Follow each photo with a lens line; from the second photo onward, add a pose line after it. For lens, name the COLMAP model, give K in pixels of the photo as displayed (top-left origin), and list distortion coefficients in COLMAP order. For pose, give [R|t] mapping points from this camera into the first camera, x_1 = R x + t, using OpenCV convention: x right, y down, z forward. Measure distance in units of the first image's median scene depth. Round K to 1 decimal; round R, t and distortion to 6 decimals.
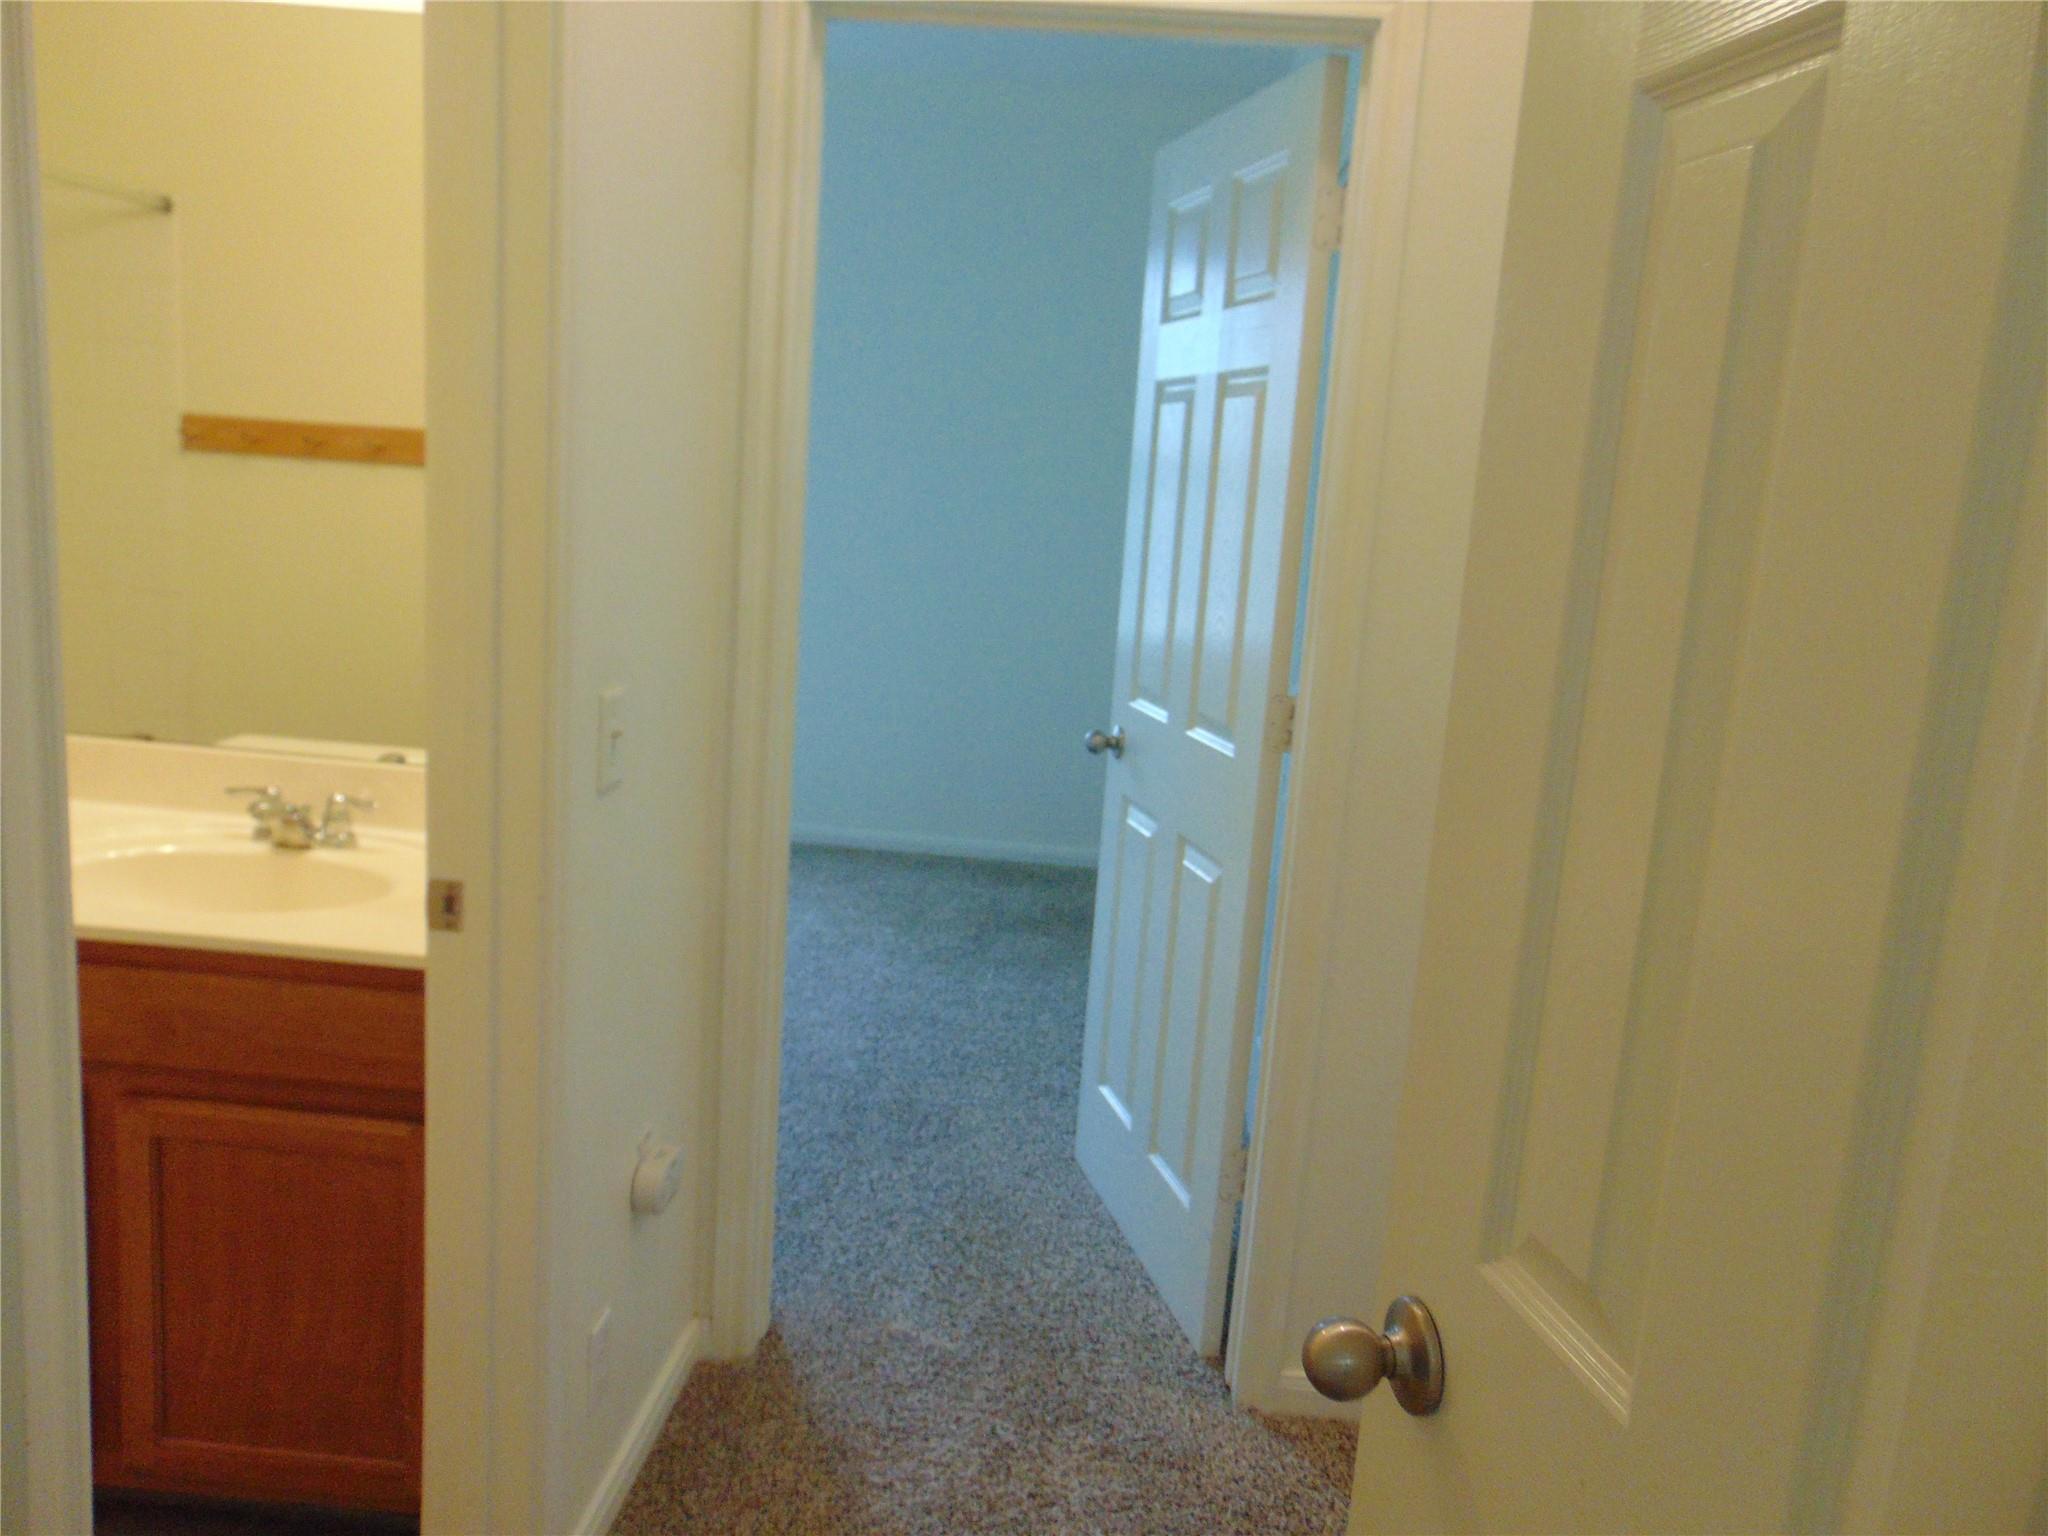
lens RADIAL K [[1508.0, 0, 1024.1], [0, 1508.0, 768.1], [0, 0, 1]] dist [-0.002579, -0.000057]
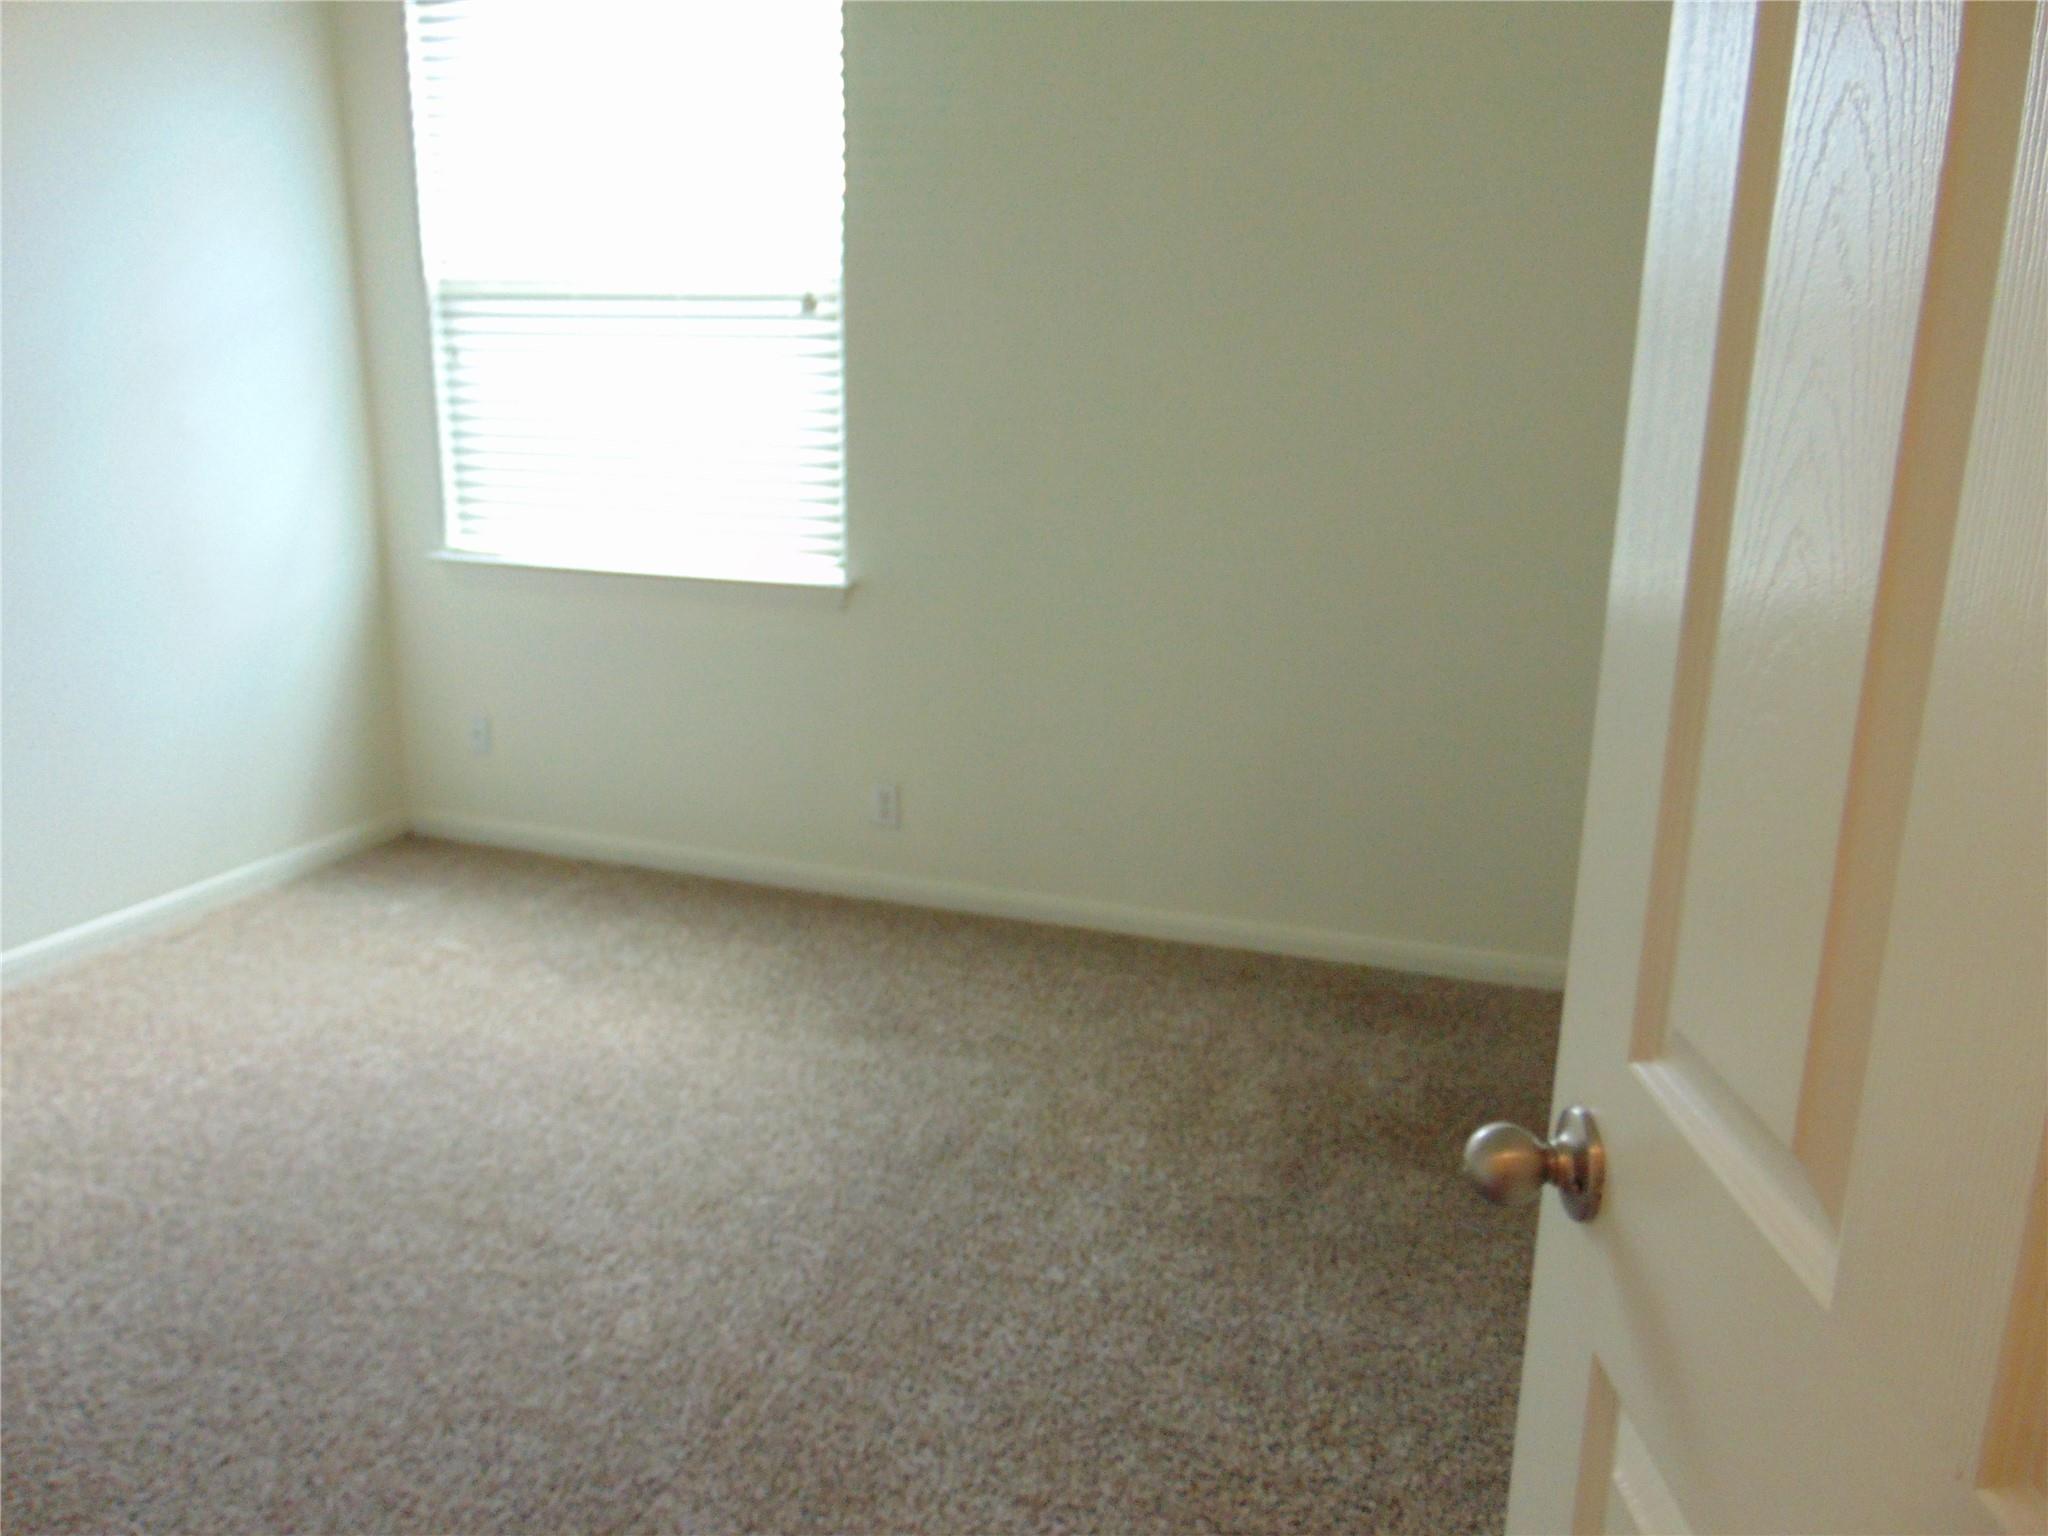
lens RADIAL K [[1508.0, 0, 1023.2], [0, 1508.0, 767.6], [0, 0, 1]] dist [-0.002579, -0.000057]
pose [[0.961813, 0.014778, -0.273308, 0.036516], [0.002671, 0.997987, 0.063360, -0.116211], [0.273694, -0.061671, 0.959838, 0.685713]]
